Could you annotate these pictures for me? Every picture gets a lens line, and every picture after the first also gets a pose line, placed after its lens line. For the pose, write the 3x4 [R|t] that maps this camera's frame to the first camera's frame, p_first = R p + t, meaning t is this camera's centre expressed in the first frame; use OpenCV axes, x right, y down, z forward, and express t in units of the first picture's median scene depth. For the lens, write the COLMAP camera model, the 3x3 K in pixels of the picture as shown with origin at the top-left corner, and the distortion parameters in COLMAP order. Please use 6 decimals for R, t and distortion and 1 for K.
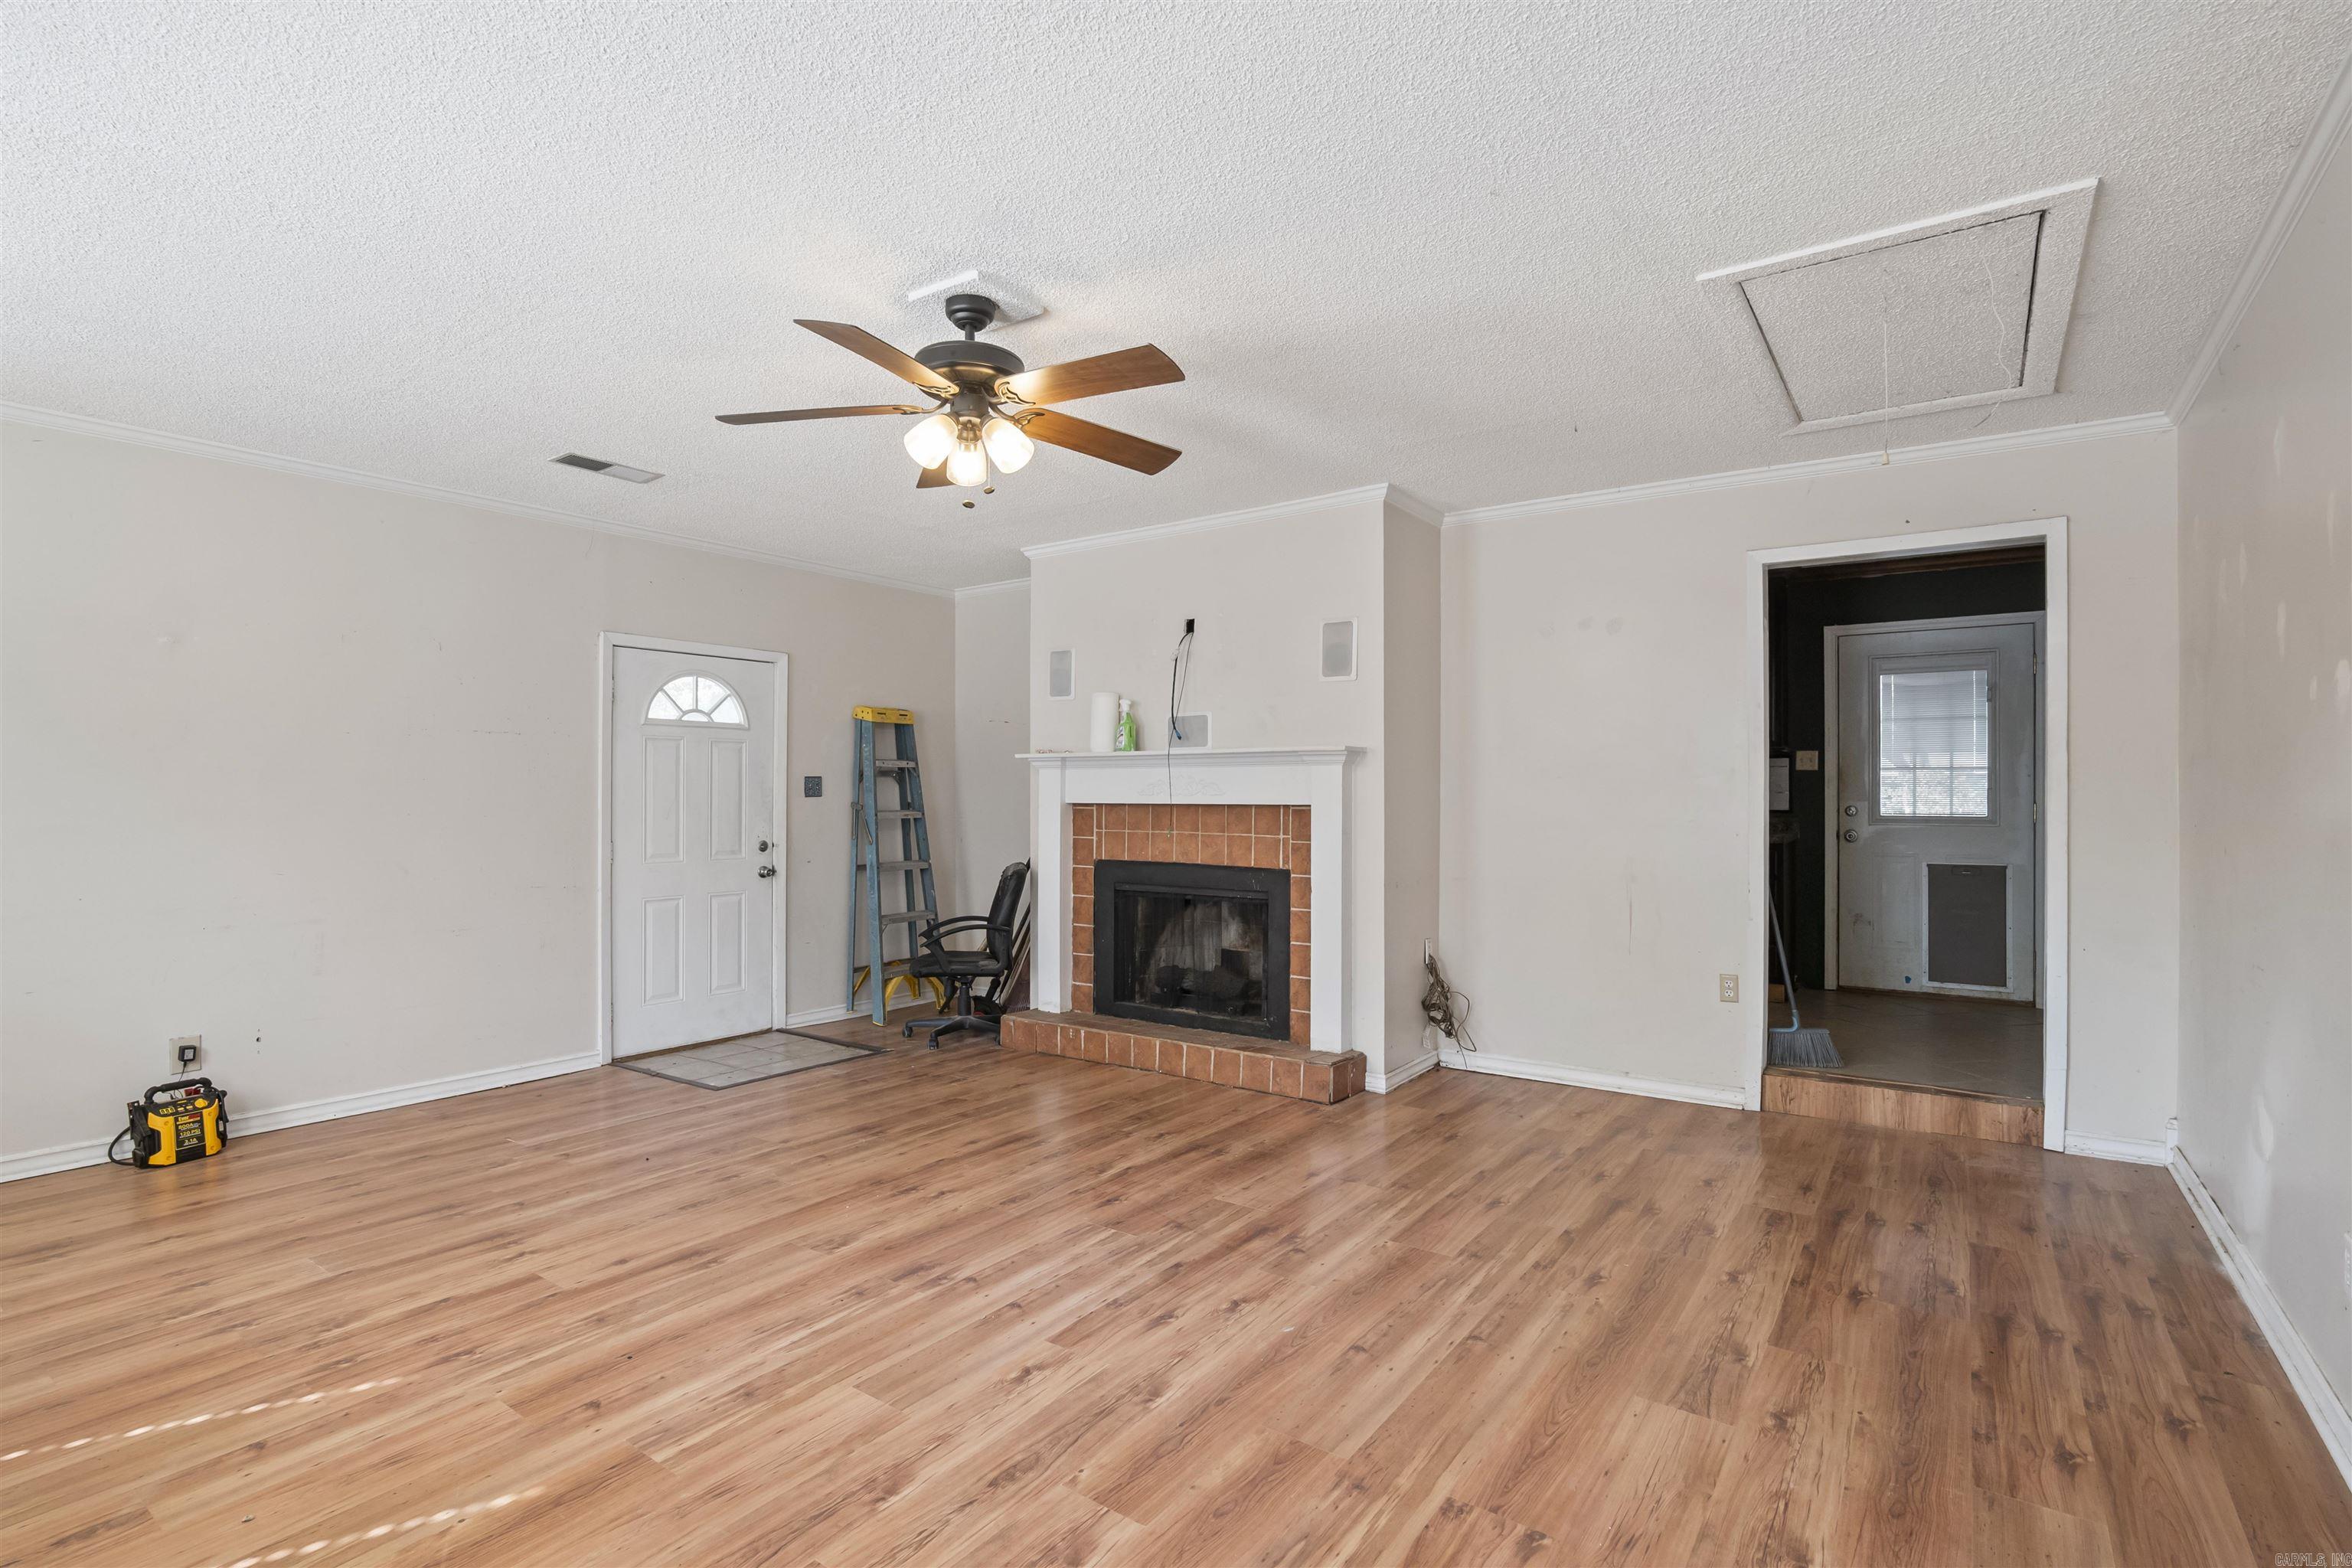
lens RADIAL K [[1098.9, 0, 1164.1], [0, 1098.9, 782.6], [0, 0, 1]] dist [-0.024601, 0.004387]
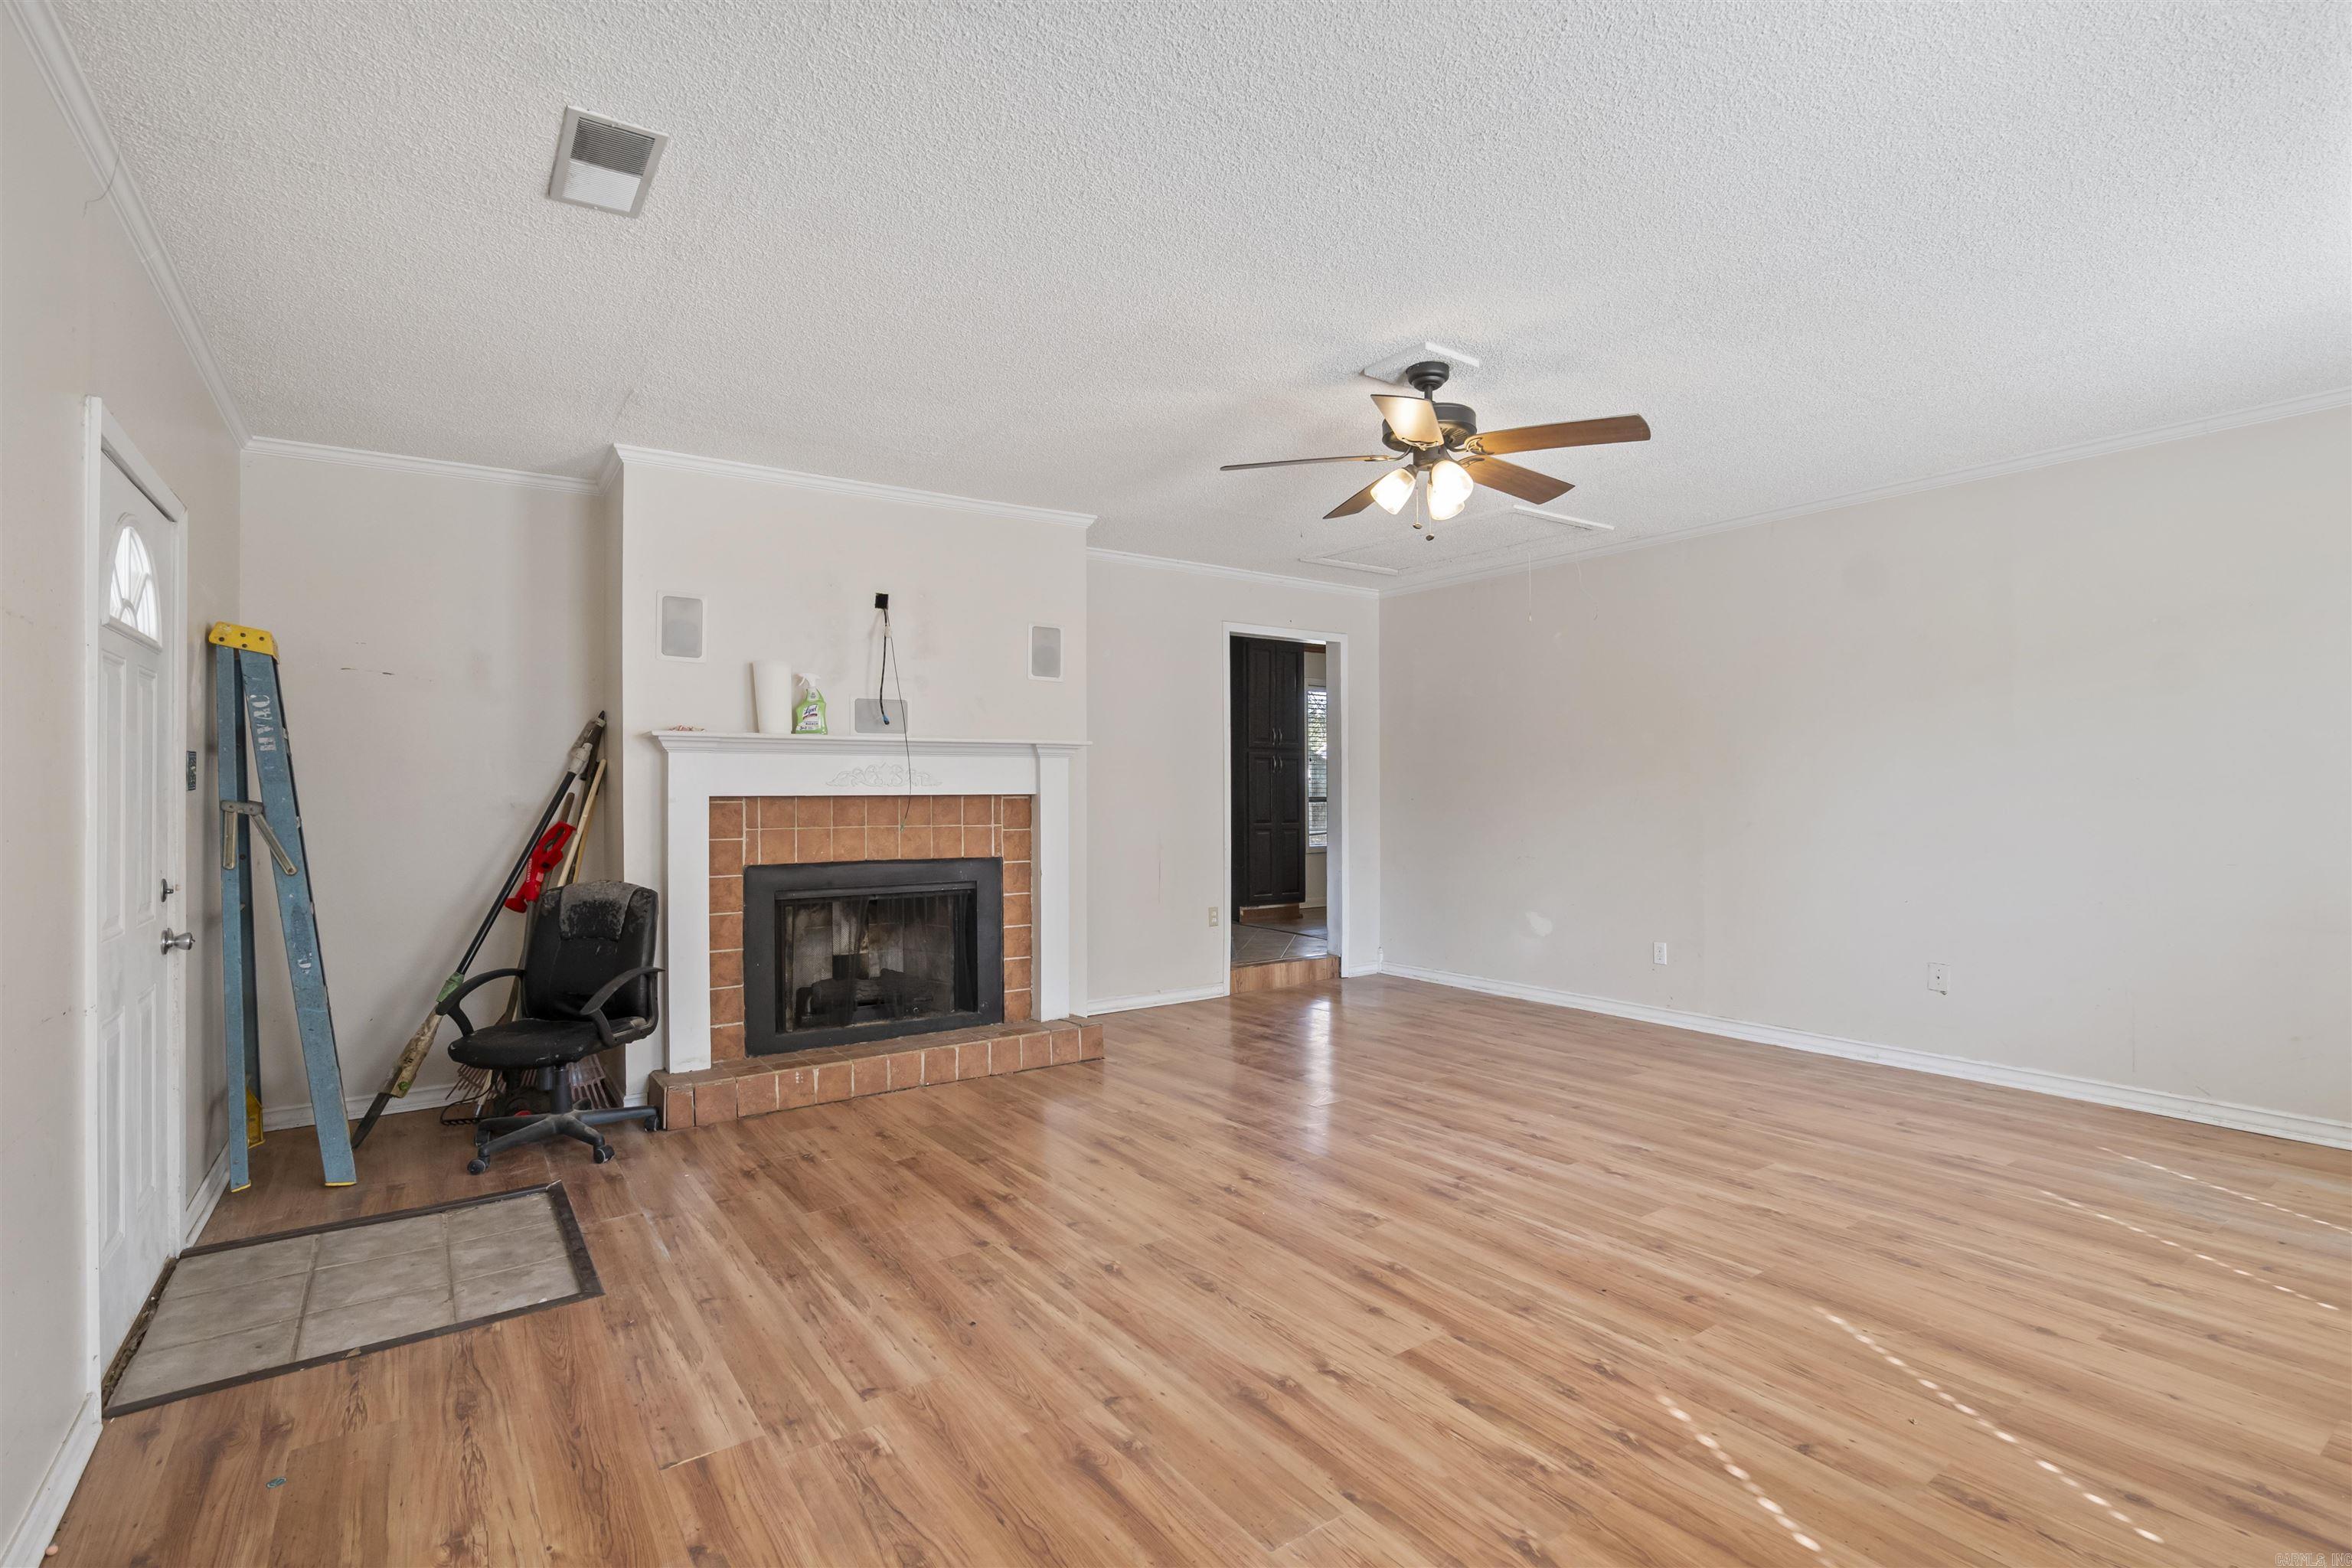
lens RADIAL K [[1098.9, 0, 1164.1], [0, 1098.9, 782.6], [0, 0, 1]] dist [-0.024601, 0.004387]
pose [[0.349404, 0.001278, 0.936971, -1.048839], [-0.006471, 0.999979, 0.001049, 0.008880], [-0.936950, -0.006429, 0.349404, 0.643546]]
